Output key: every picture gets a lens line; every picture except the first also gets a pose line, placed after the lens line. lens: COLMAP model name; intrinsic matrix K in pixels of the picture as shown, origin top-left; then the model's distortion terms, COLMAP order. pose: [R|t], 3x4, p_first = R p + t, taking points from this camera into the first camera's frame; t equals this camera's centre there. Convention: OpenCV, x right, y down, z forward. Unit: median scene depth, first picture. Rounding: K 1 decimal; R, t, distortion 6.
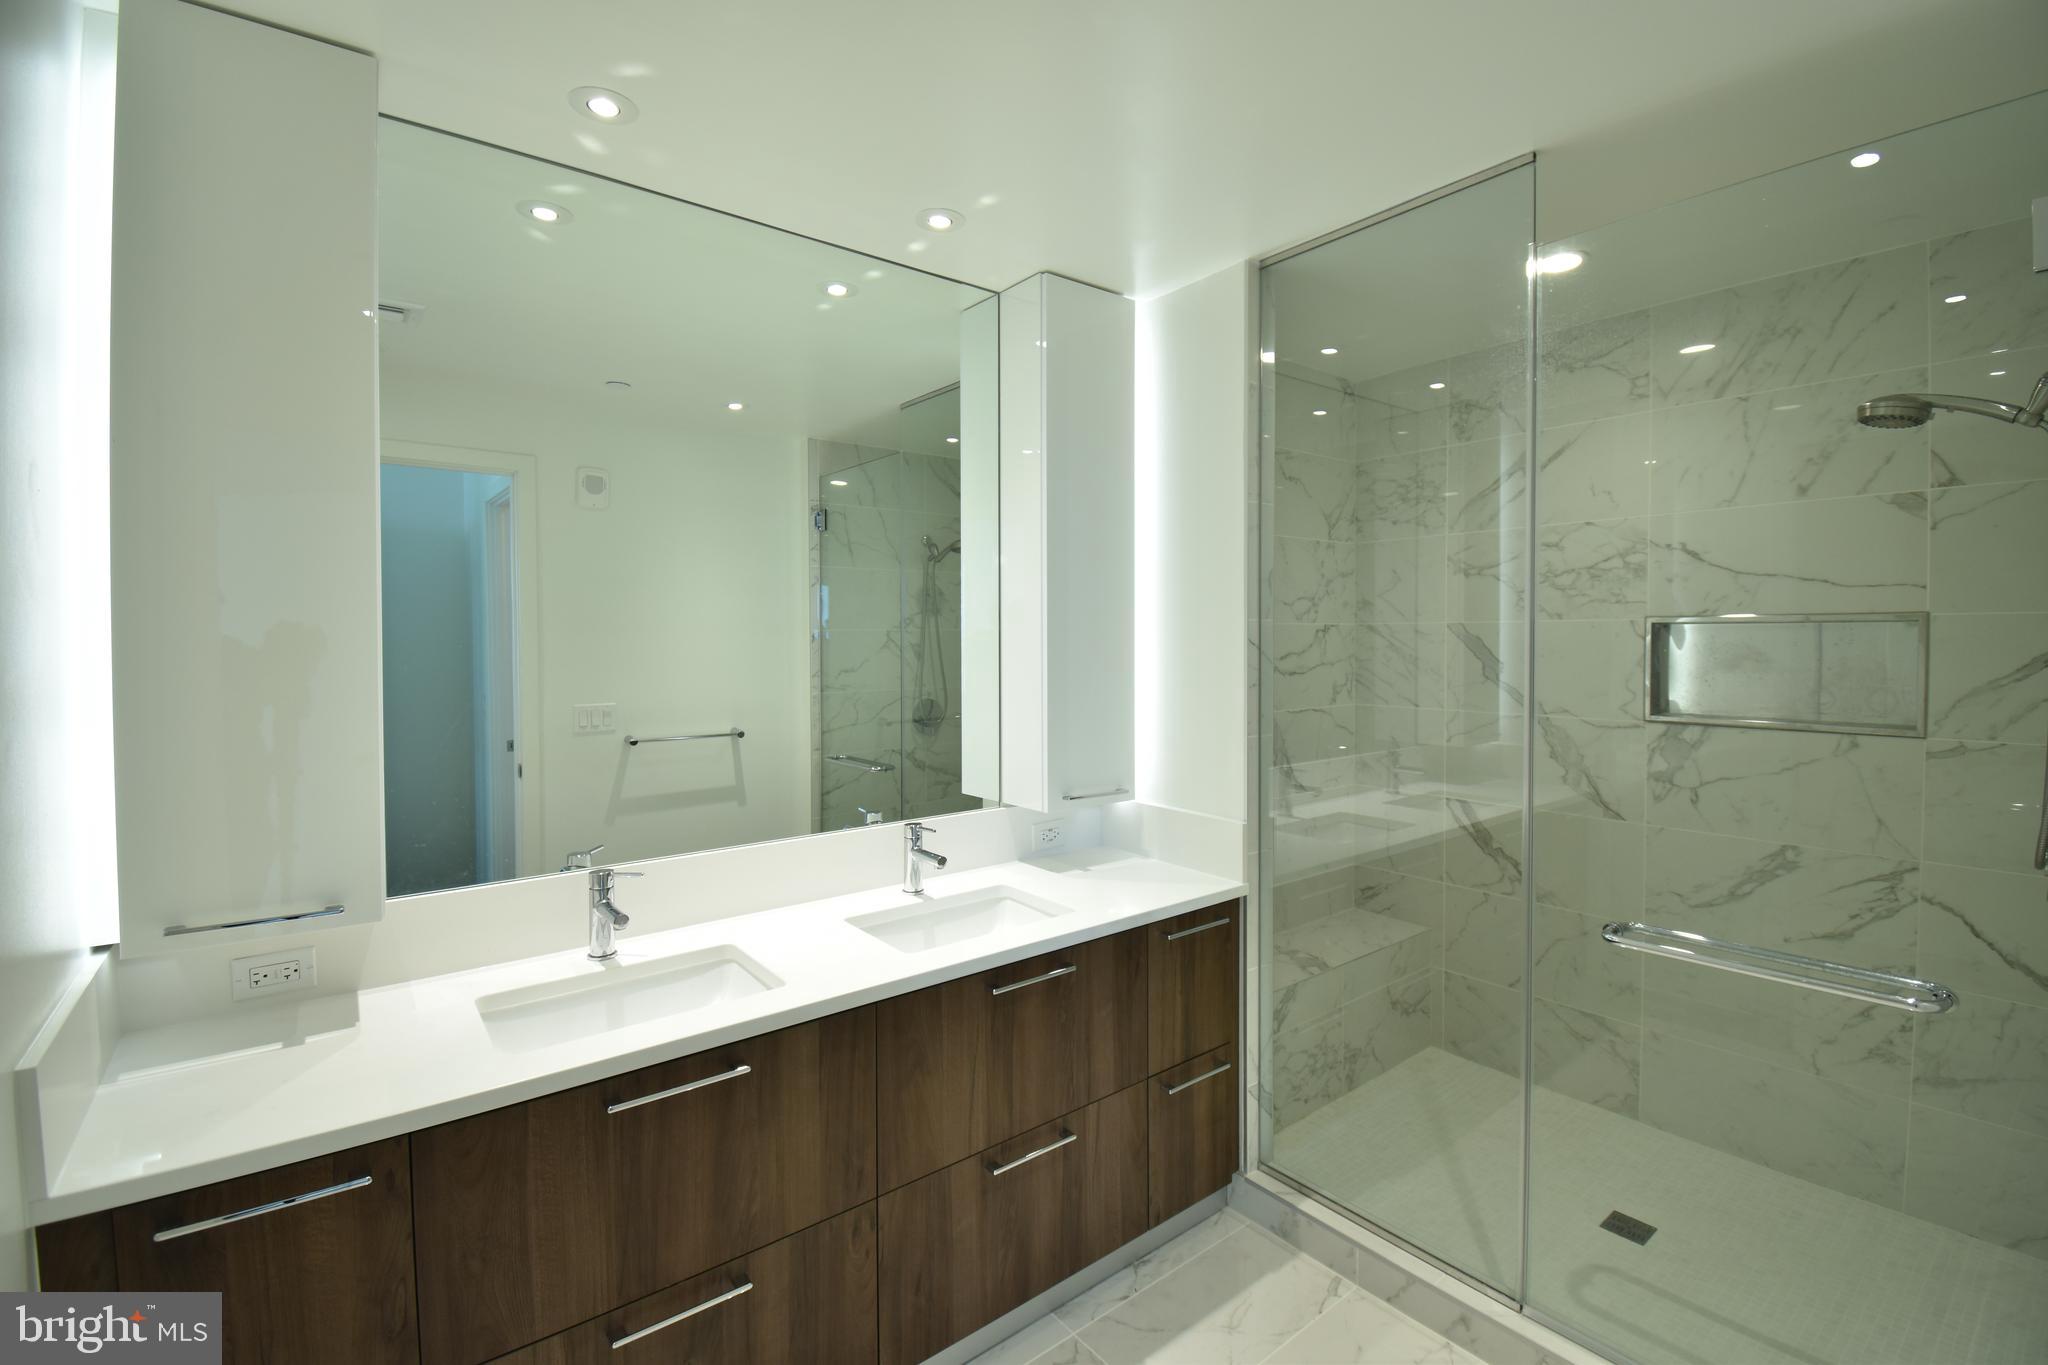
lens RADIAL K [[900.7, 0, 1037.1], [0, 900.7, 658.8], [0, 0, 1]] dist [0.026354, -0.028328]
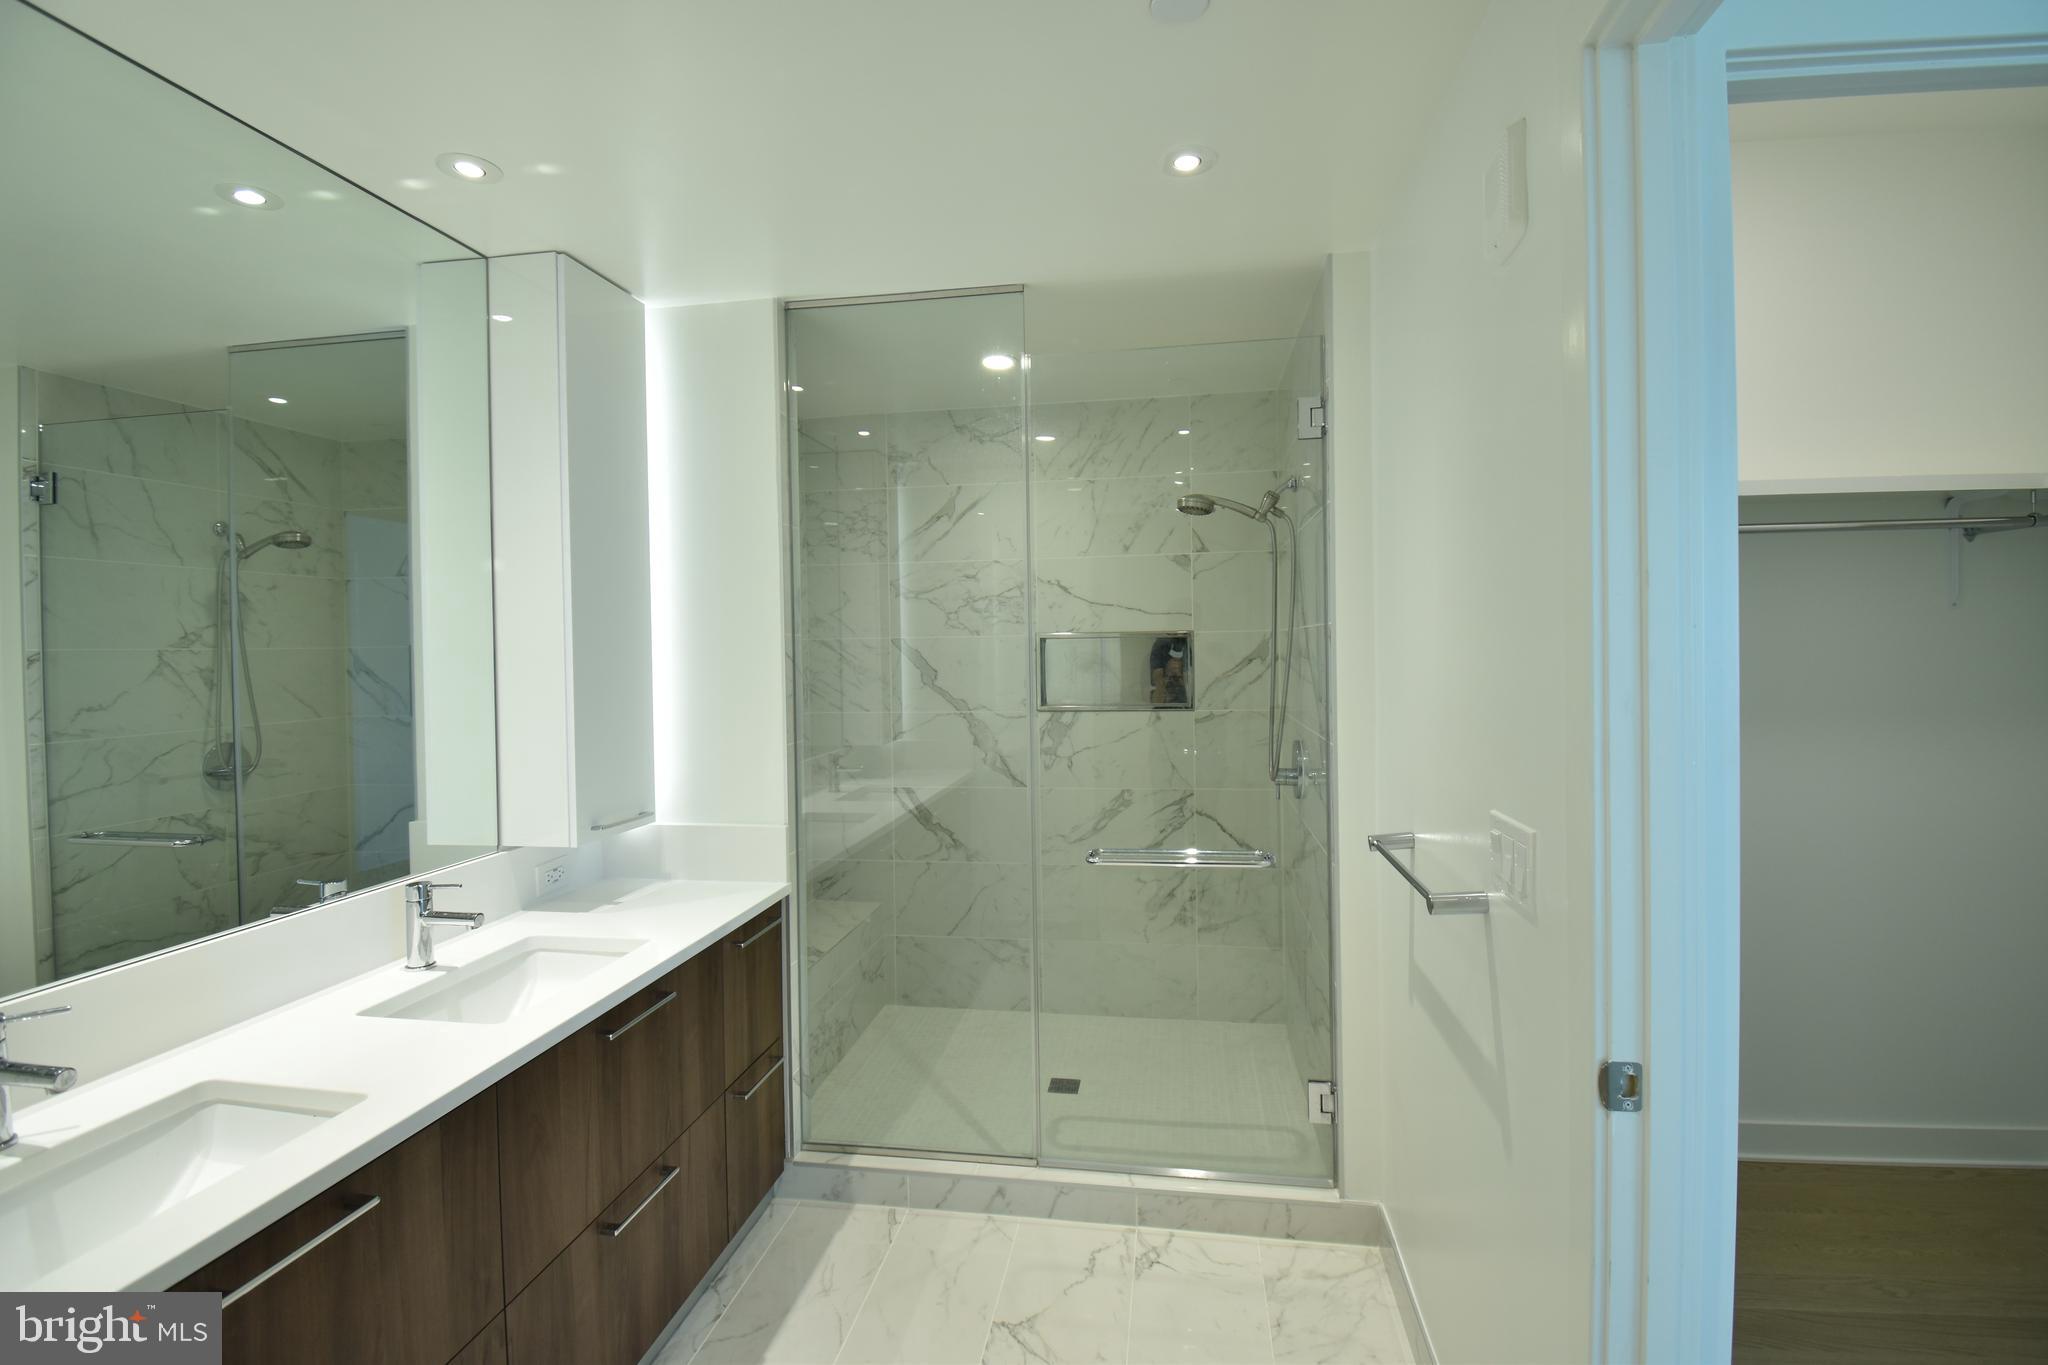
lens RADIAL K [[900.7, 0, 1037.1], [0, 900.7, 658.8], [0, 0, 1]] dist [0.026354, -0.028328]
pose [[0.738257, -0.015484, 0.674342, -0.248396], [0.028609, 0.999556, -0.008369, 0.002638], [-0.673913, 0.025470, 0.738372, 0.012176]]
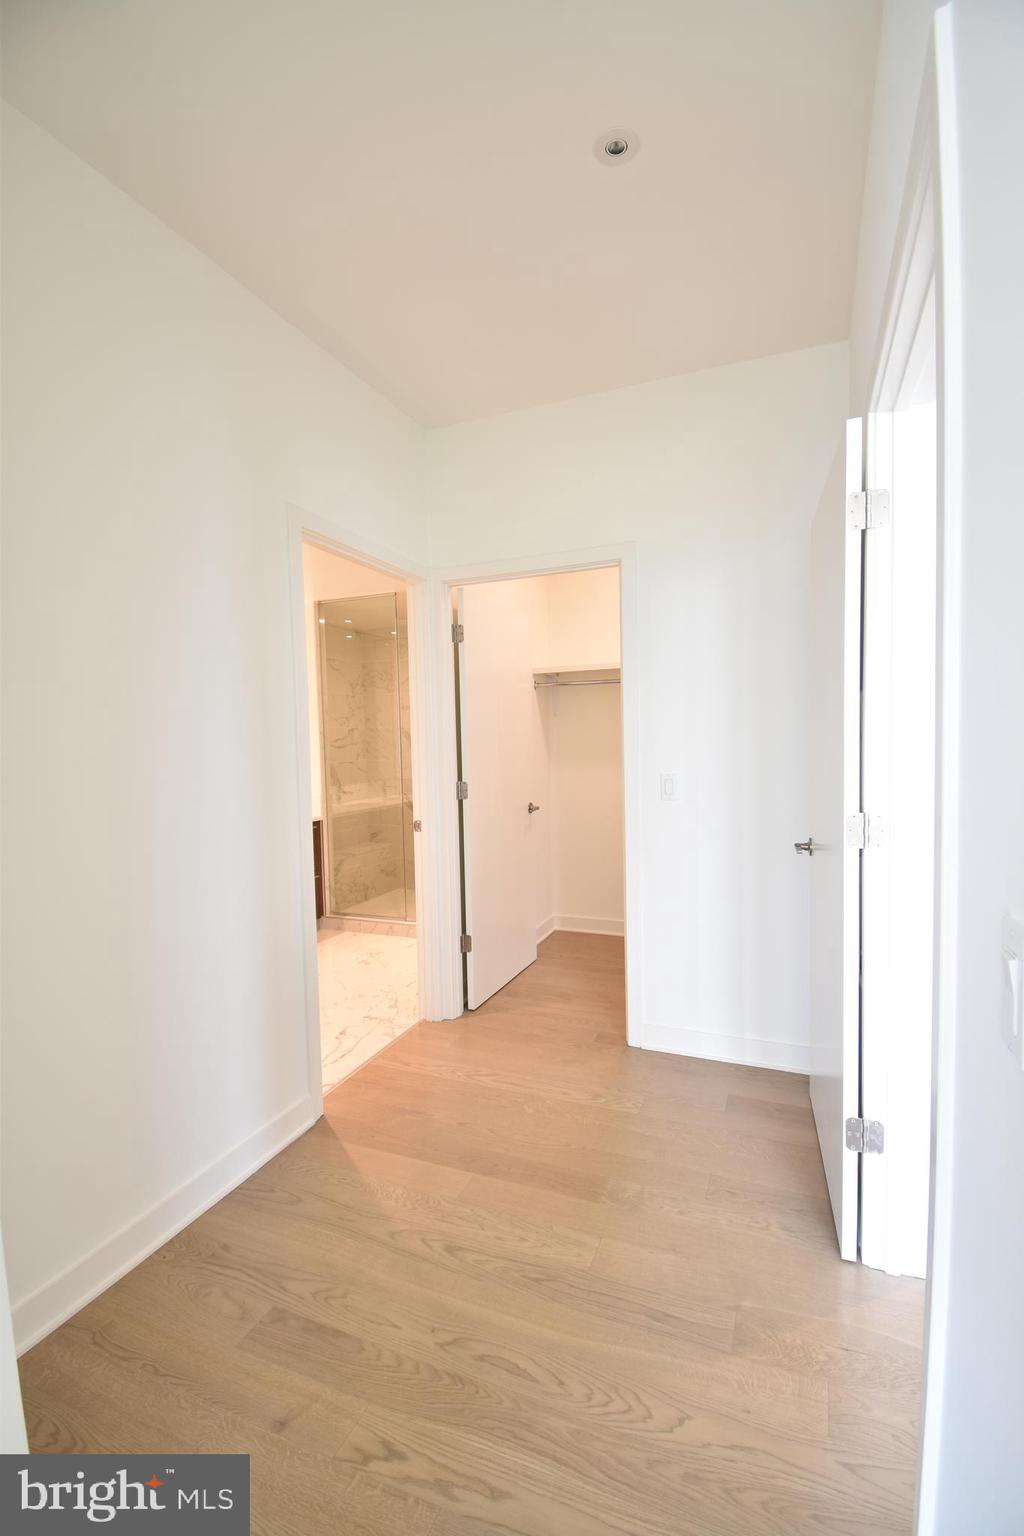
lens RADIAL K [[675.5, 0, 512.0], [0, 675.5, 768.0], [0, 0, 1]] dist [0.026354, -0.028328]
pose [[0.879817, -0.040087, 0.473619, -0.241943], [0.035062, 0.999196, 0.019438, 0.068341], [-0.474018, -0.000496, 0.880515, -1.133510]]
